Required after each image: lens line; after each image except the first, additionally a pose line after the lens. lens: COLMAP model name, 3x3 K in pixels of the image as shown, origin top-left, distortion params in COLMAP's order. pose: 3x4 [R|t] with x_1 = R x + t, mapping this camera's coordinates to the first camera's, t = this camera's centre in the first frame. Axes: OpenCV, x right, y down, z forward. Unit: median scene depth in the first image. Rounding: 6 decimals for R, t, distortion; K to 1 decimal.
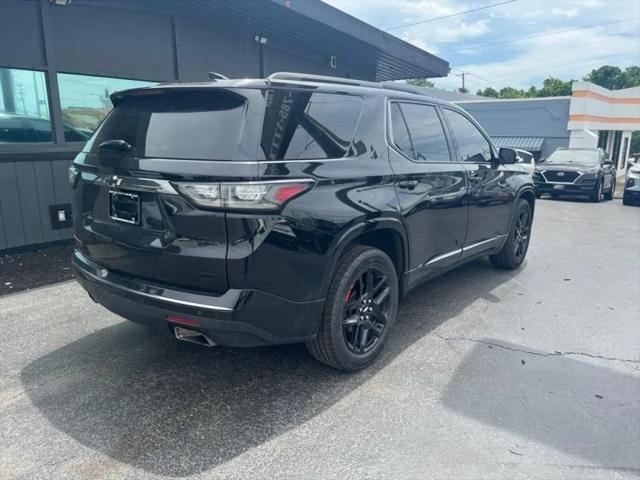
lens RADIAL K [[483.9, 0, 314.5], [0, 483.9, 239.5], [0, 0, 1]] dist [0.032464, -0.041795]
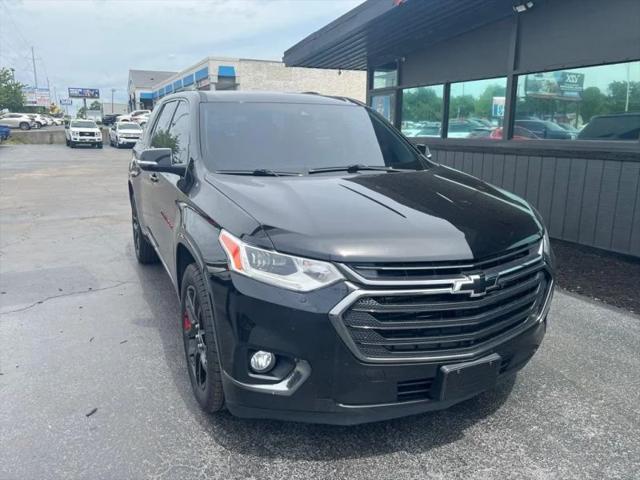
lens RADIAL K [[483.9, 0, 316.4], [0, 483.9, 236.0], [0, 0, 1]] dist [0.032464, -0.041795]
pose [[-0.426616, 0.191804, -0.883861, 1.160308], [-0.200887, 0.932748, 0.299375, -0.403640], [0.881841, 0.305274, -0.359394, 1.839033]]
